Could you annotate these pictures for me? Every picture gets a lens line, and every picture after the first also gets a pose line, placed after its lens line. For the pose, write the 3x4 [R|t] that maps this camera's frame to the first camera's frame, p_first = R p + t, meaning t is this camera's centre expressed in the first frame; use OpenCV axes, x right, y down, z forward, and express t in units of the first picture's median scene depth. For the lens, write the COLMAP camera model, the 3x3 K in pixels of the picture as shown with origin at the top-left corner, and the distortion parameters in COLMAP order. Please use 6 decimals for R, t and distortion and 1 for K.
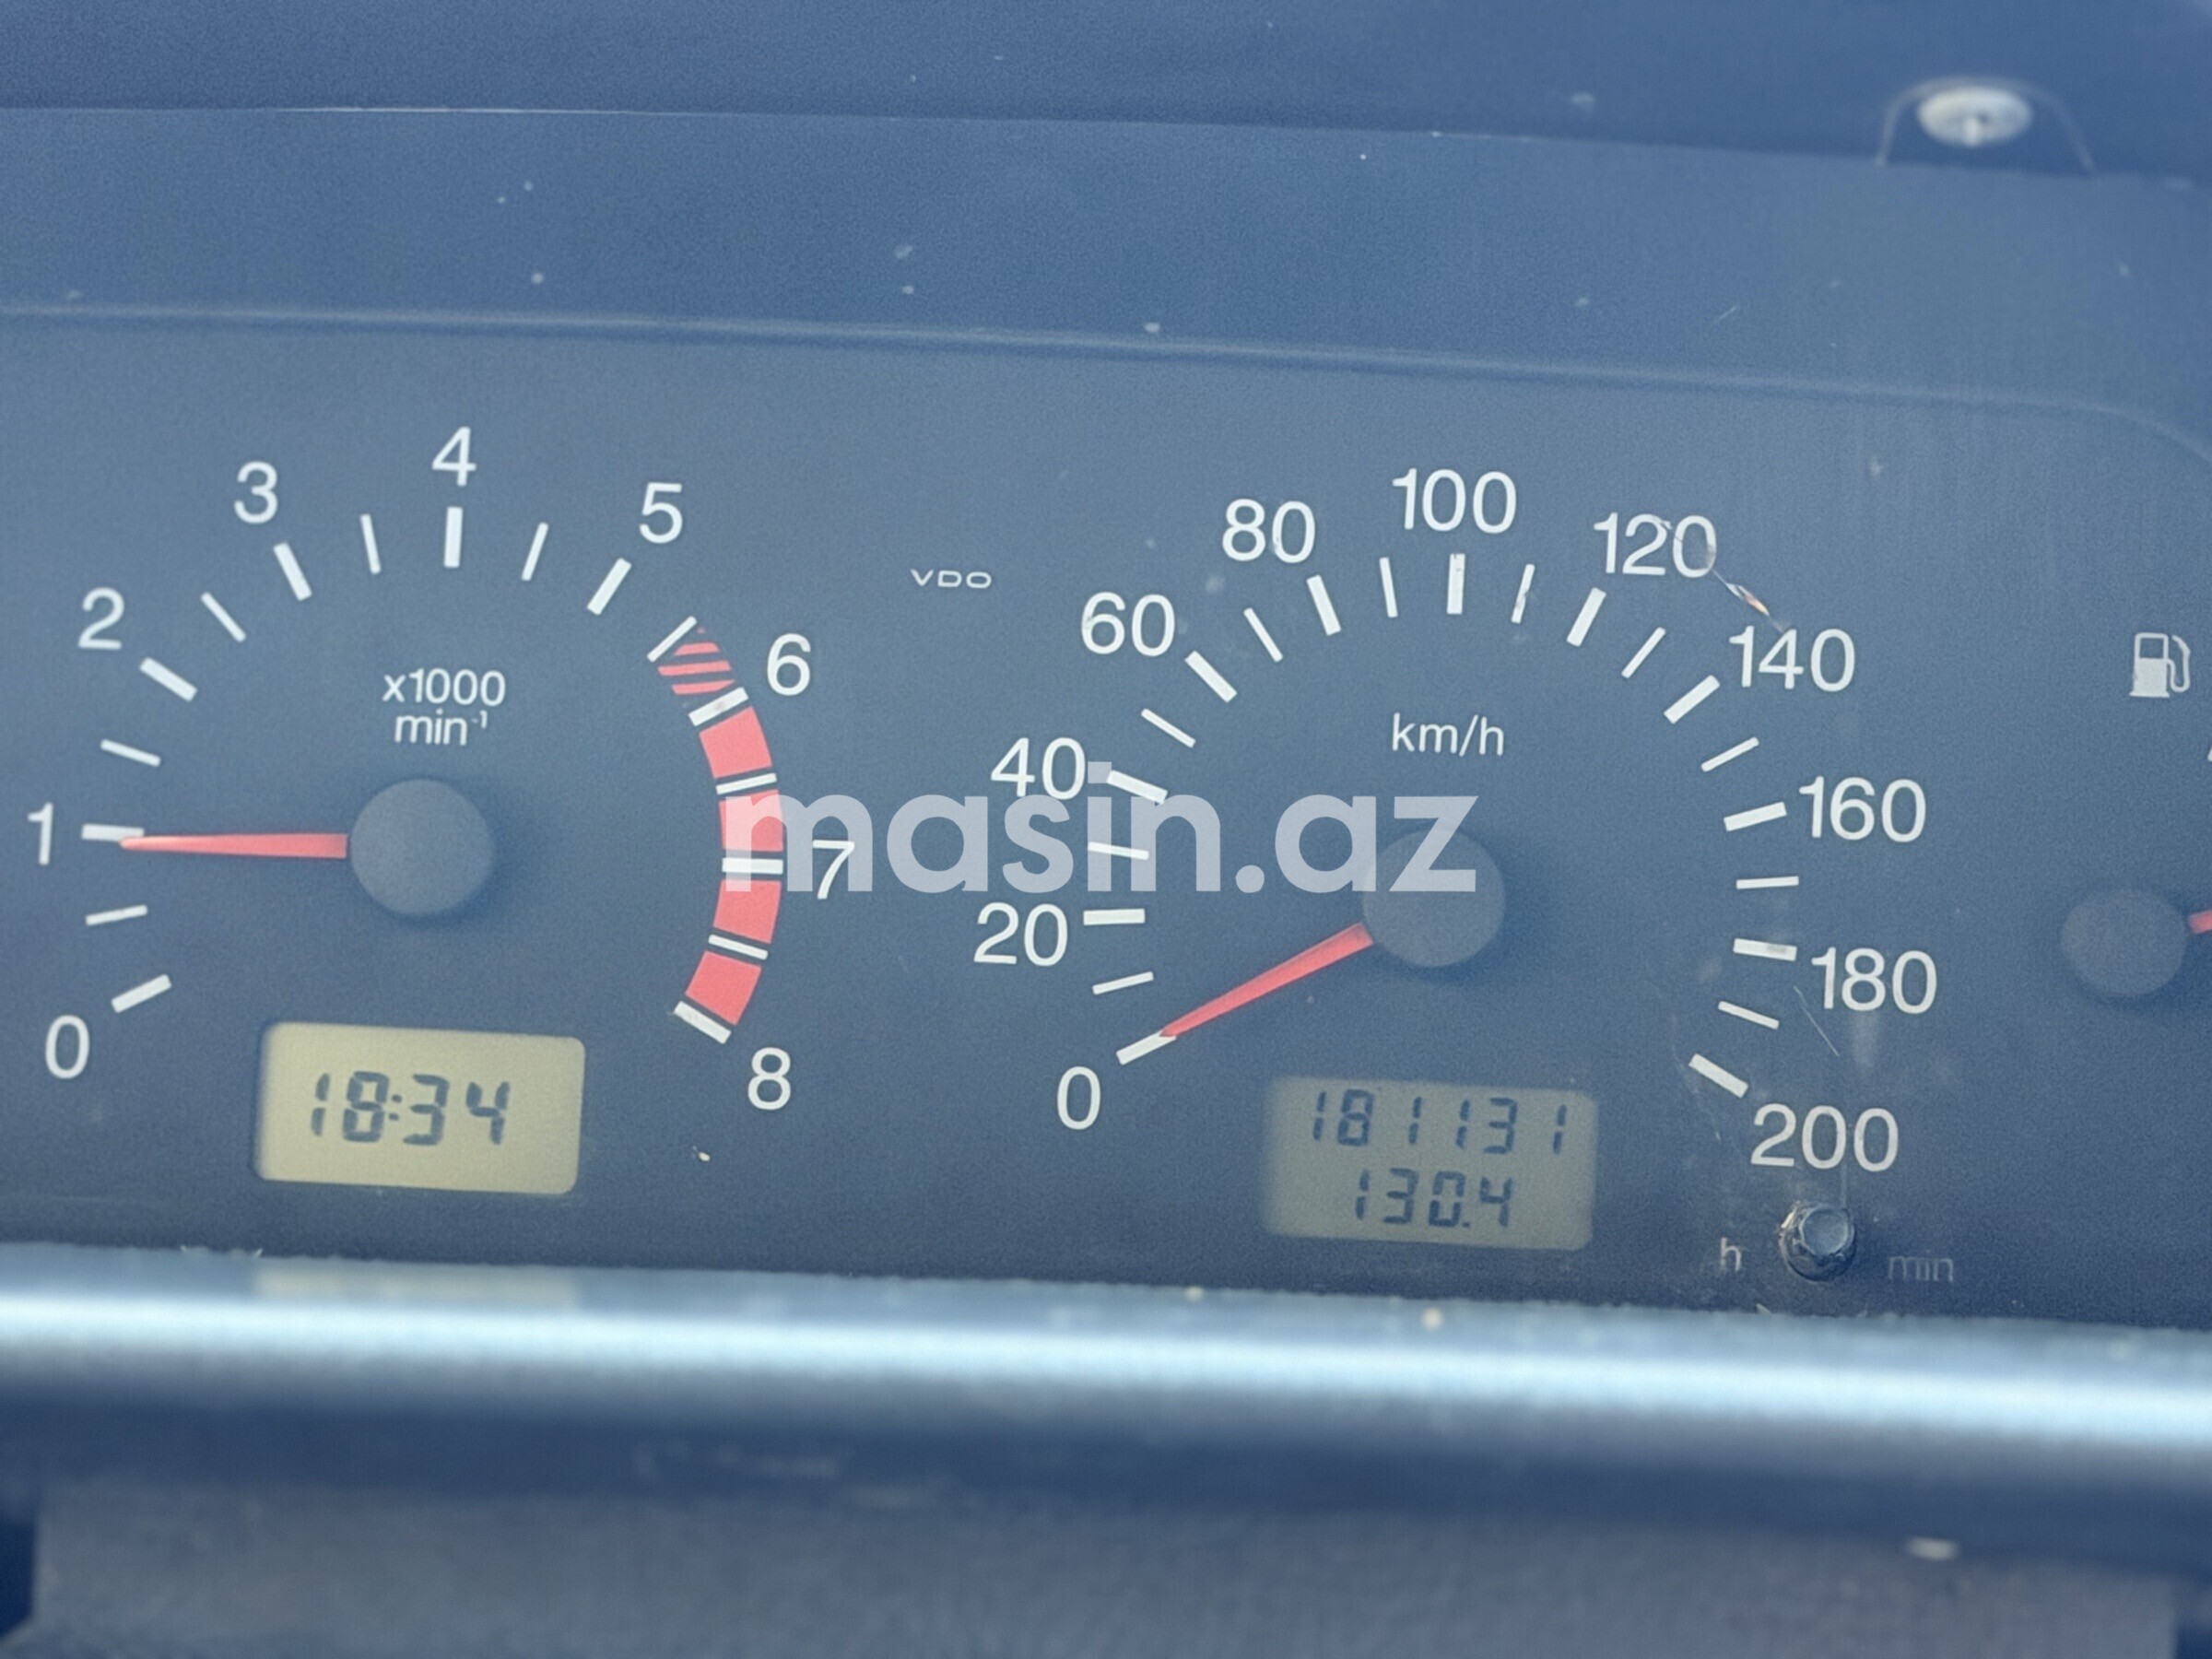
lens RADIAL K [[5708.7, 0, 1110.3], [0, 5708.7, 830.2], [0, 0, 1]] dist [-0.210398, 0.000000]
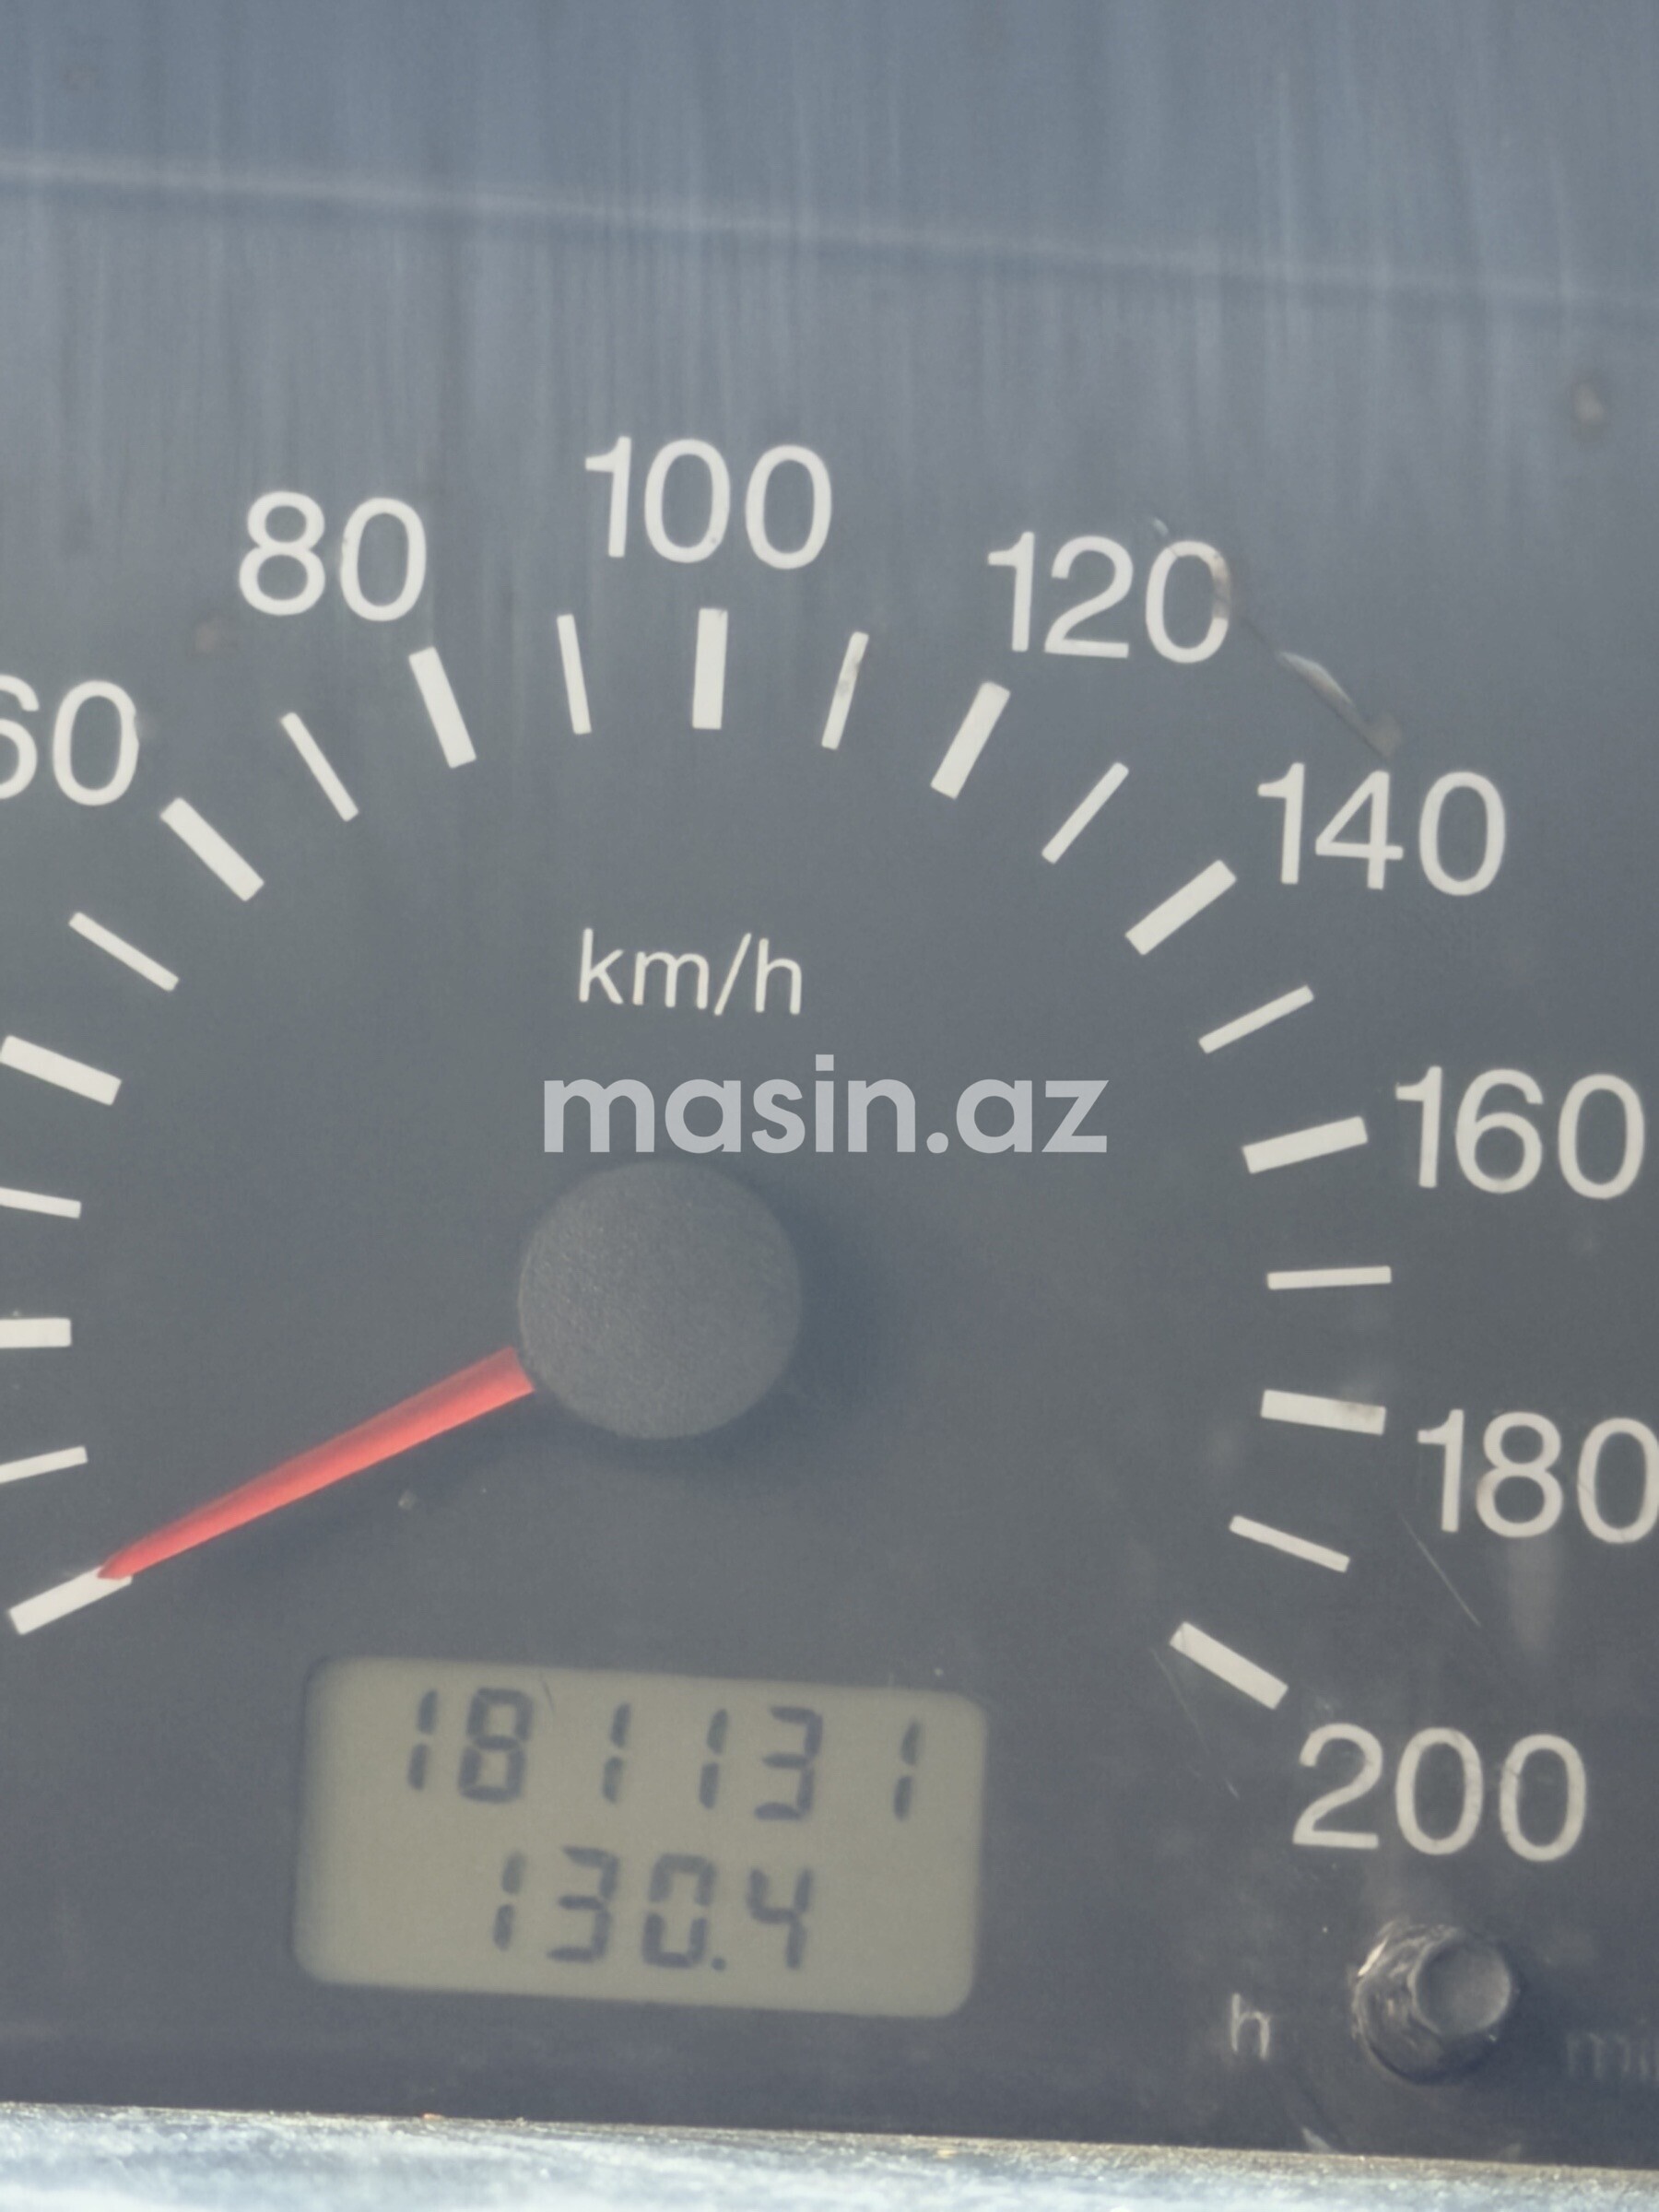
lens RADIAL K [[8071.5, 0, 817.9], [0, 8071.5, 1112.3], [0, 0, 1]] dist [0.216261, 0.000000]
pose [[0.996828, 0.011077, 0.078808, 0.015002], [-0.009891, 0.999832, -0.015420, 0.006144], [-0.078966, 0.014591, 0.996771, 0.298694]]
